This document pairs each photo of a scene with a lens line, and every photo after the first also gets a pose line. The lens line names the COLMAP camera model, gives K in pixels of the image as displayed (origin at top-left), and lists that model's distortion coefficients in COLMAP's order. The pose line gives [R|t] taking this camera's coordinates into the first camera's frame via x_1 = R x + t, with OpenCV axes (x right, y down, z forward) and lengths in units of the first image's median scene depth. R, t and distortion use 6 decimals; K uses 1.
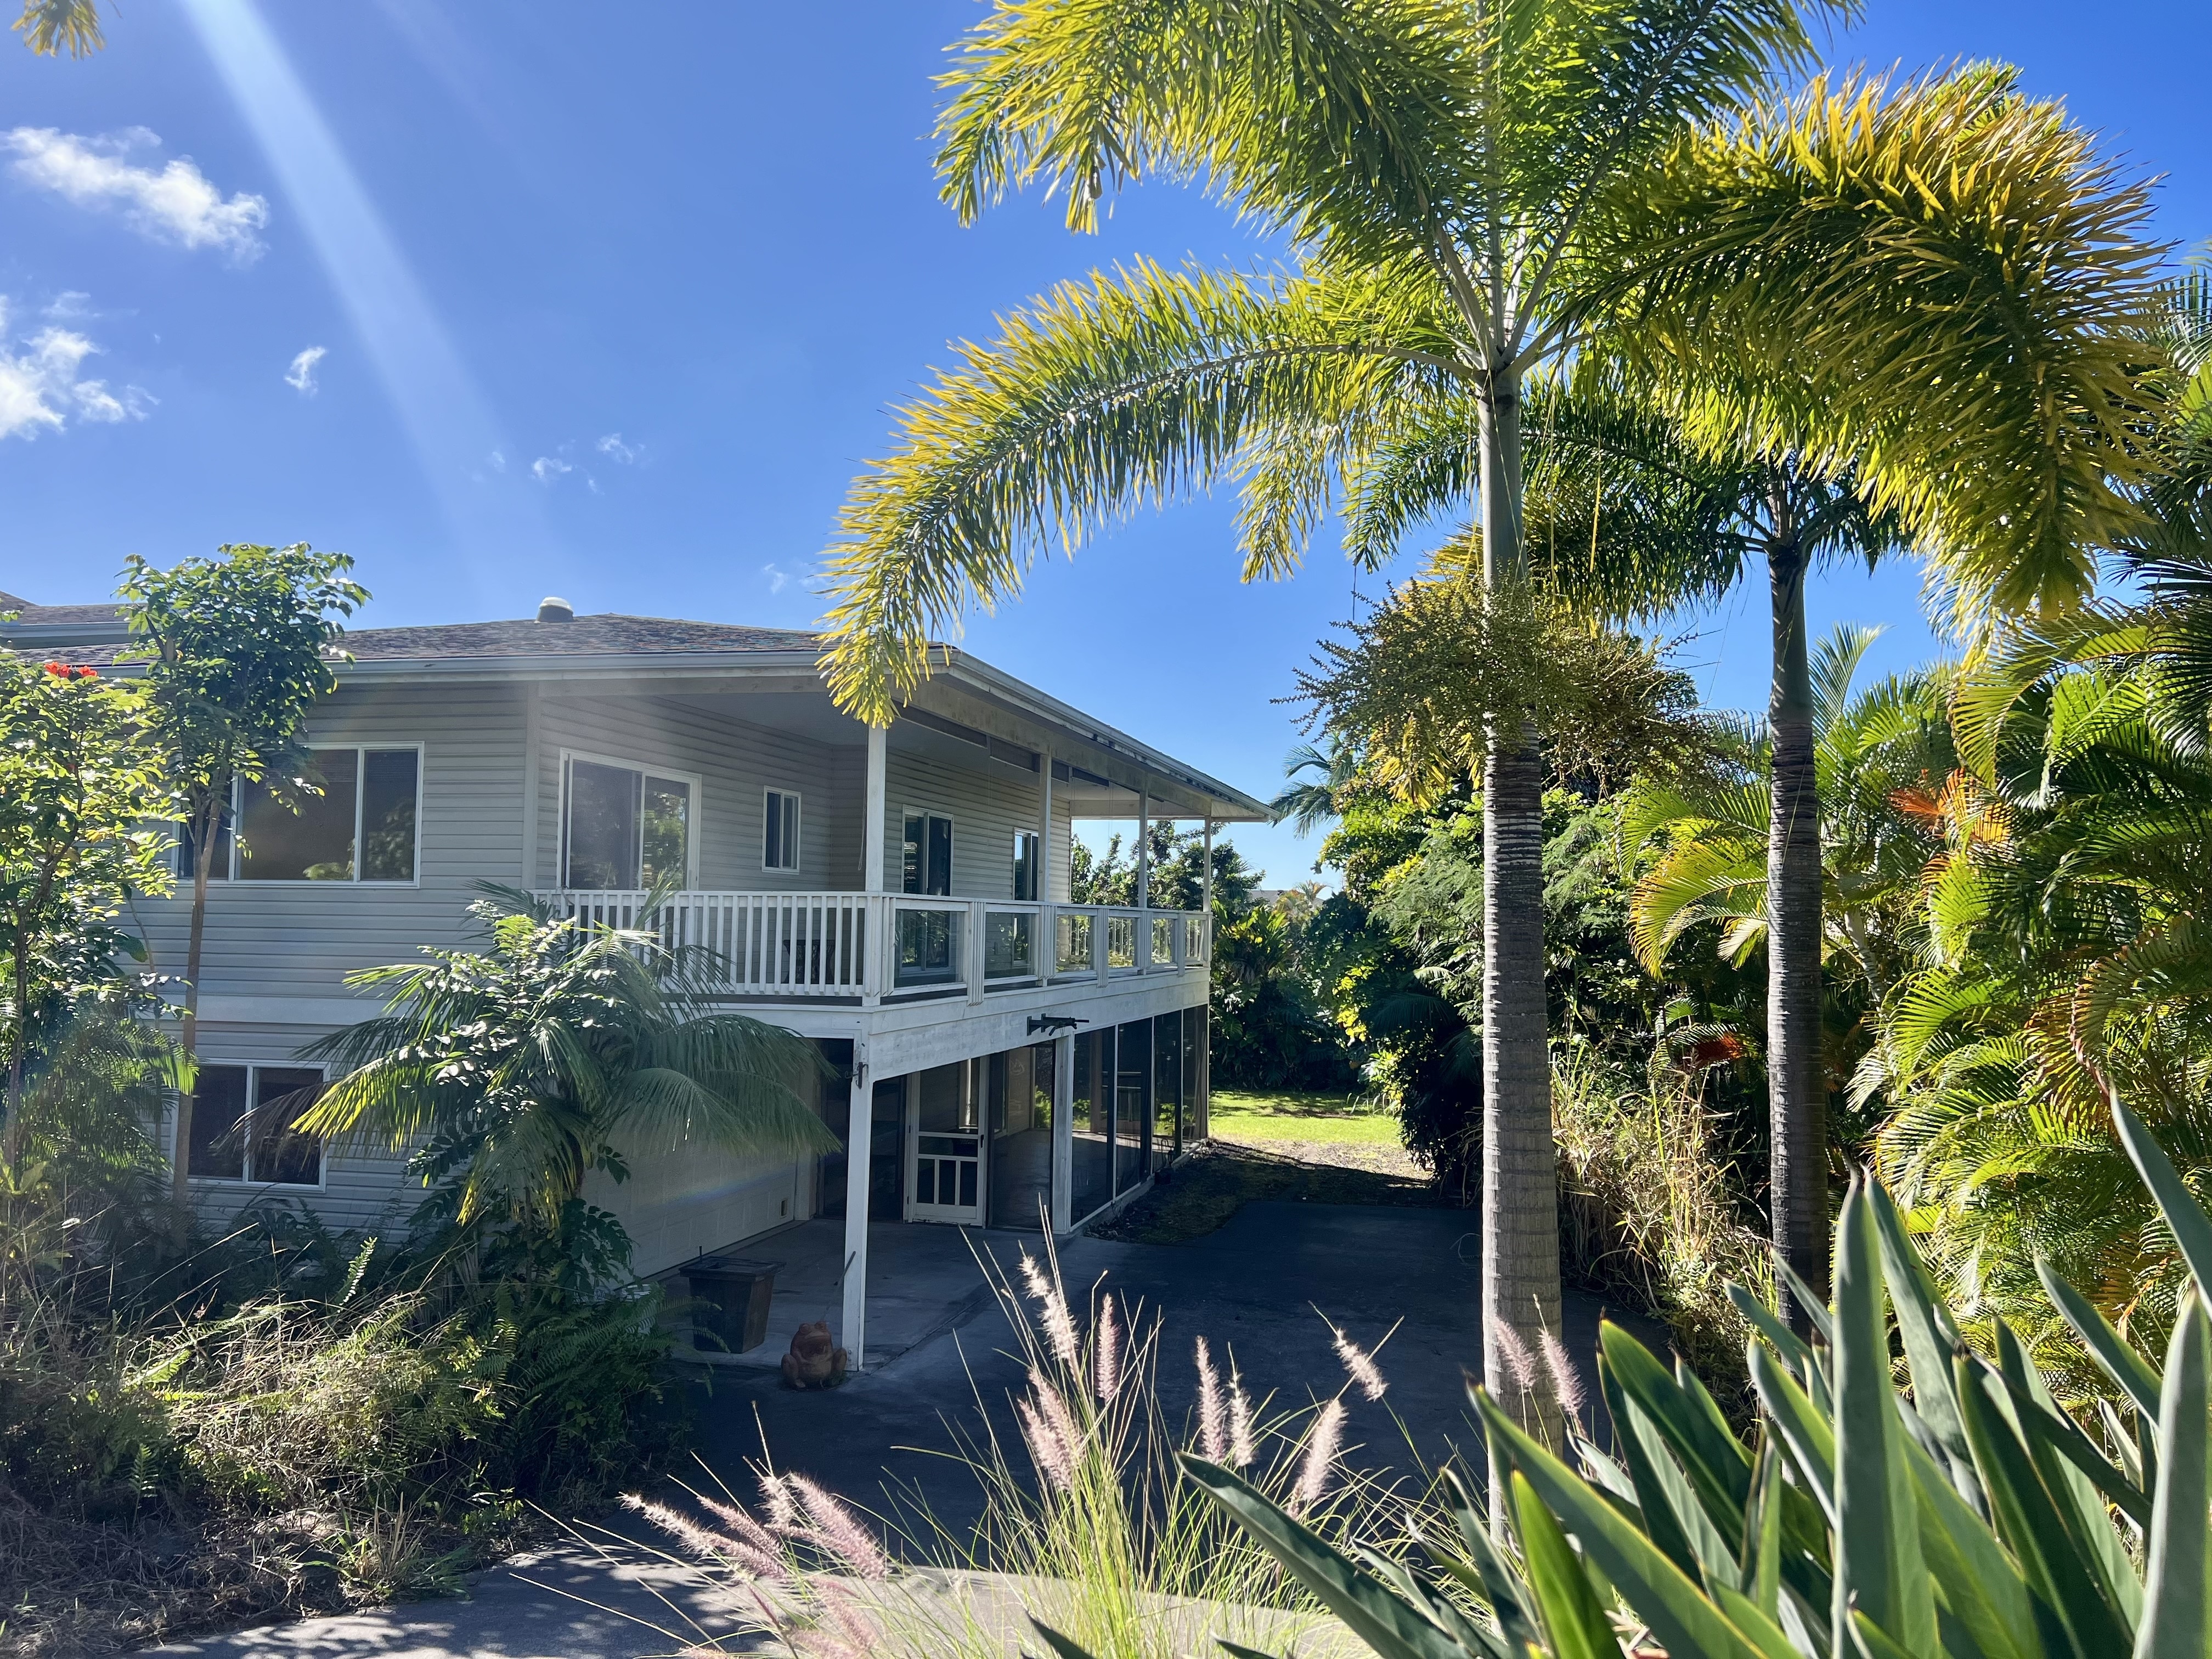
lens RADIAL K [[1665.5, 0, 1115.3], [0, 1665.5, 819.6], [0, 0, 1]] dist [0.029105, -0.057147]
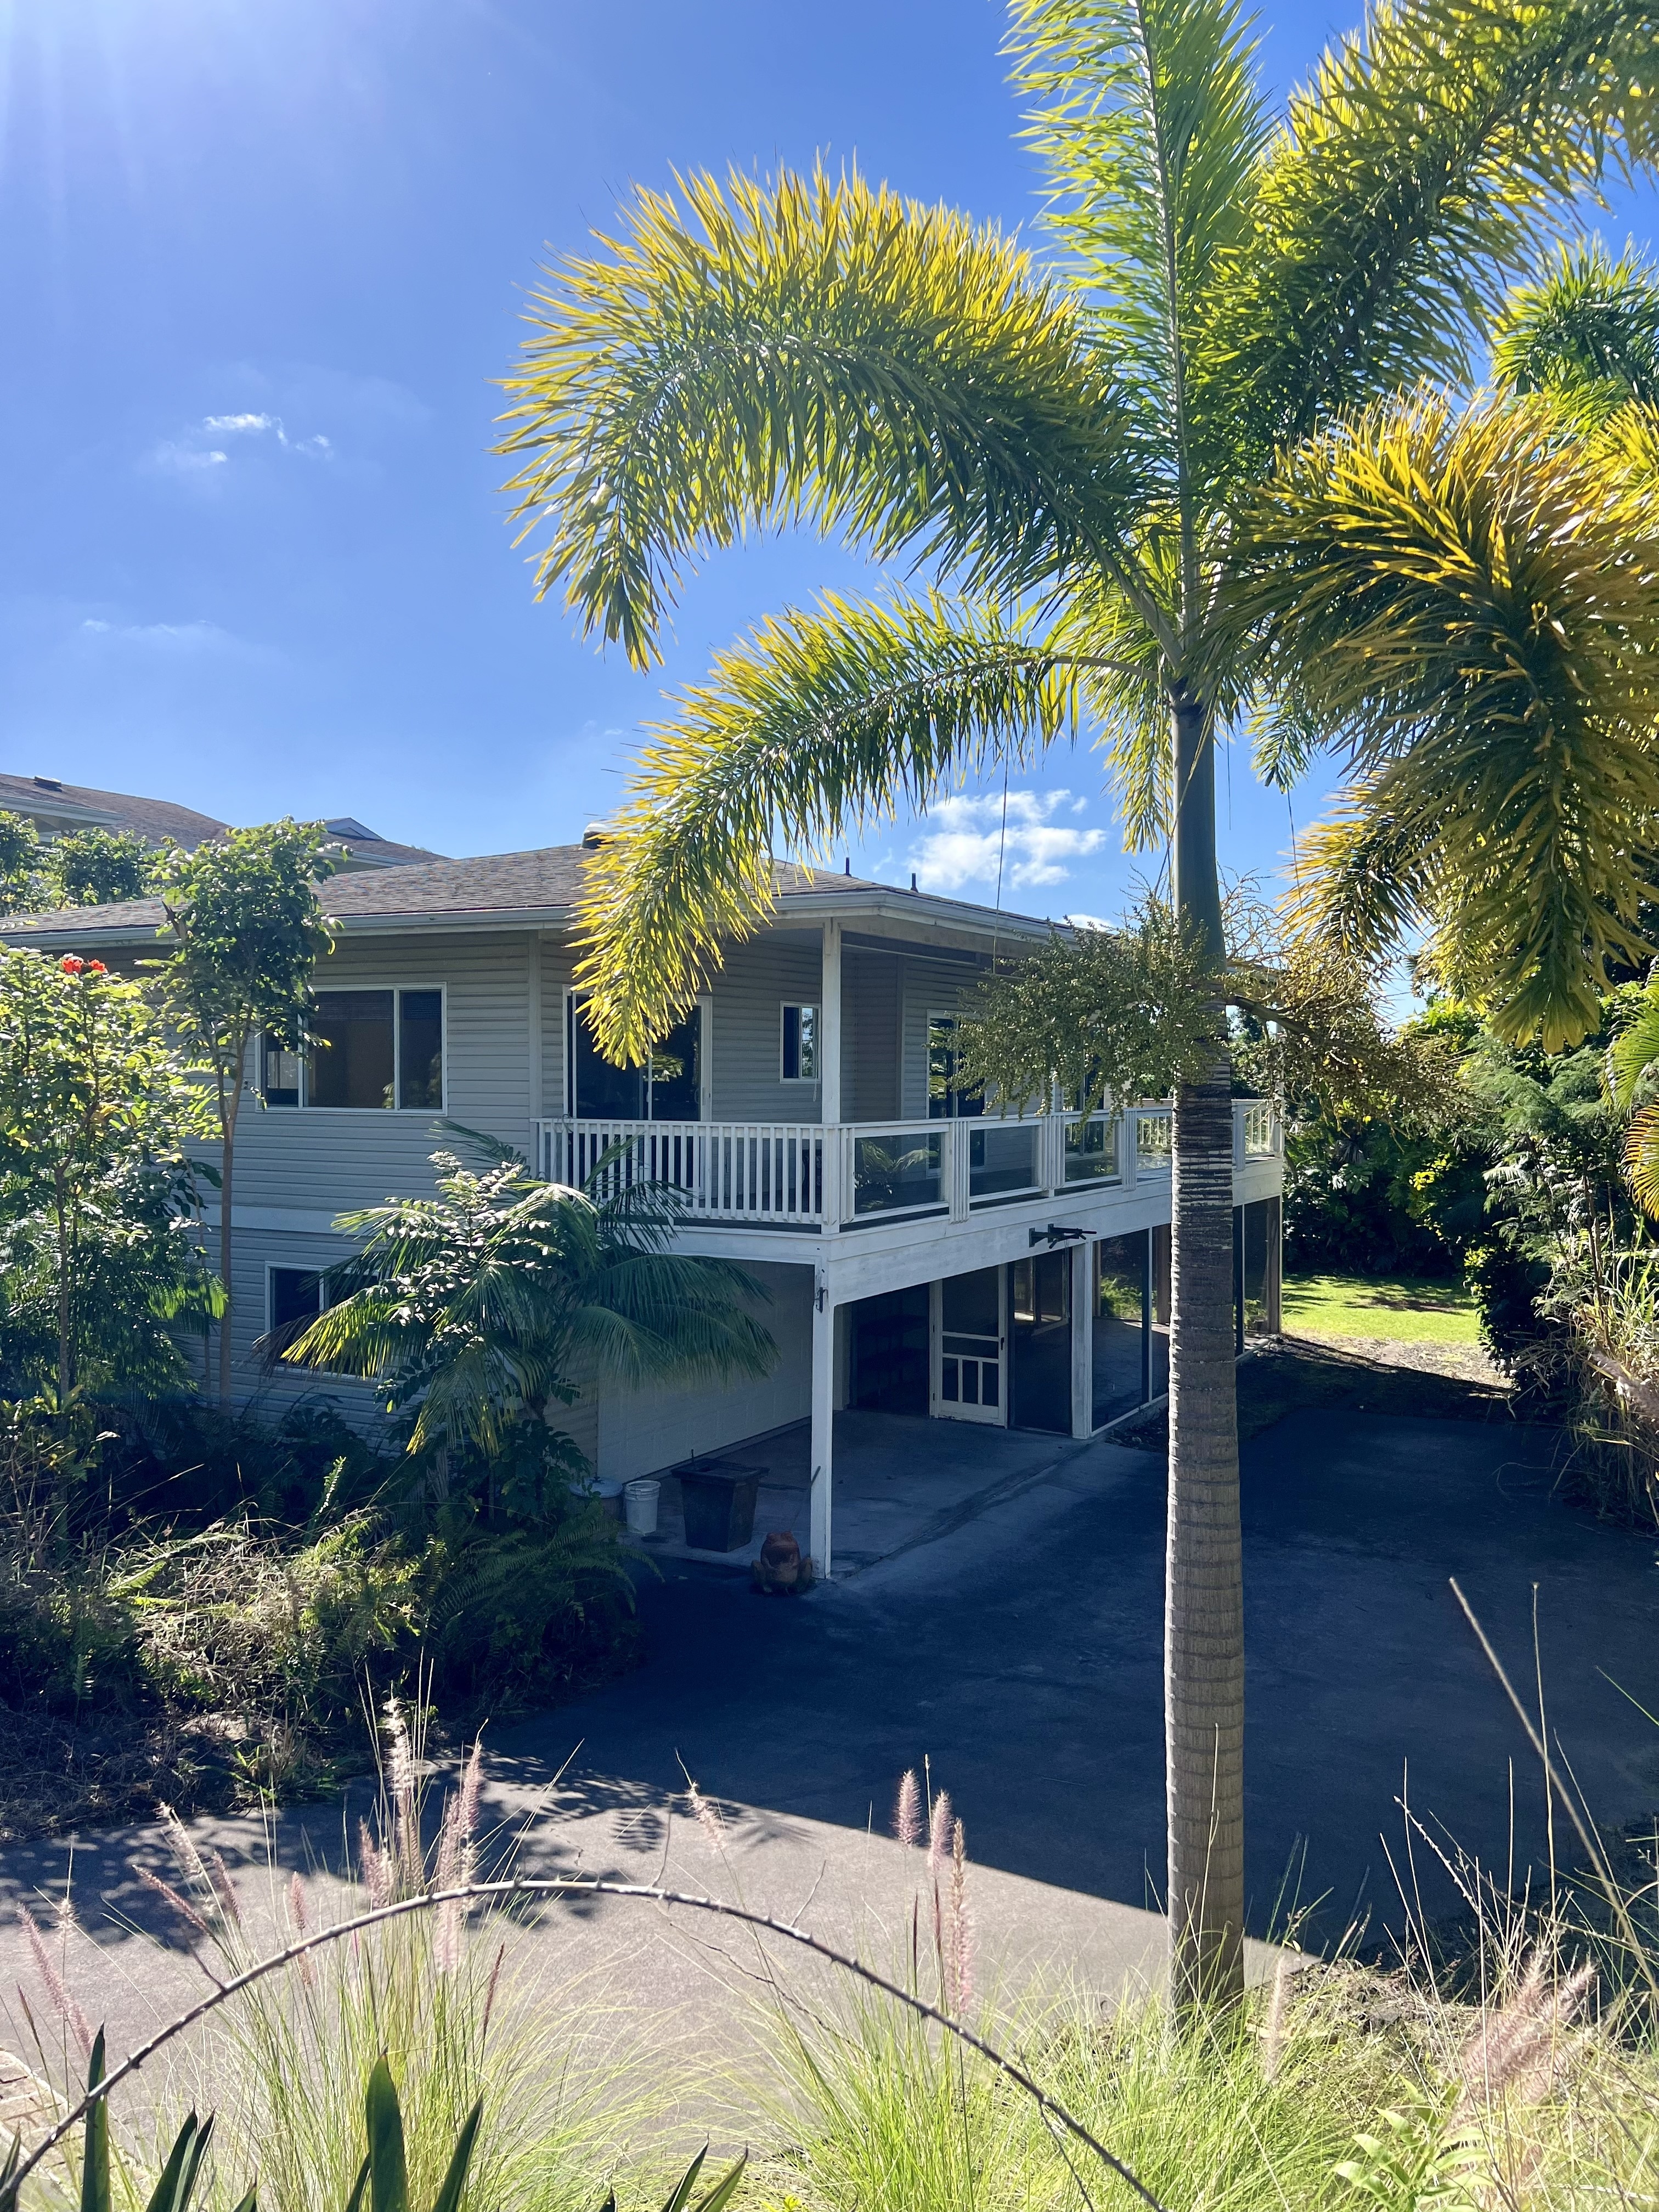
lens RADIAL K [[1665.5, 0, 831.9], [0, 1665.5, 1108.9], [0, 0, 1]] dist [0.029105, -0.057147]
pose [[0.953795, -0.005517, -0.300406, 0.167646], [0.035245, 0.994983, 0.093631, -0.062282], [0.298382, -0.099892, 0.949205, 0.035606]]
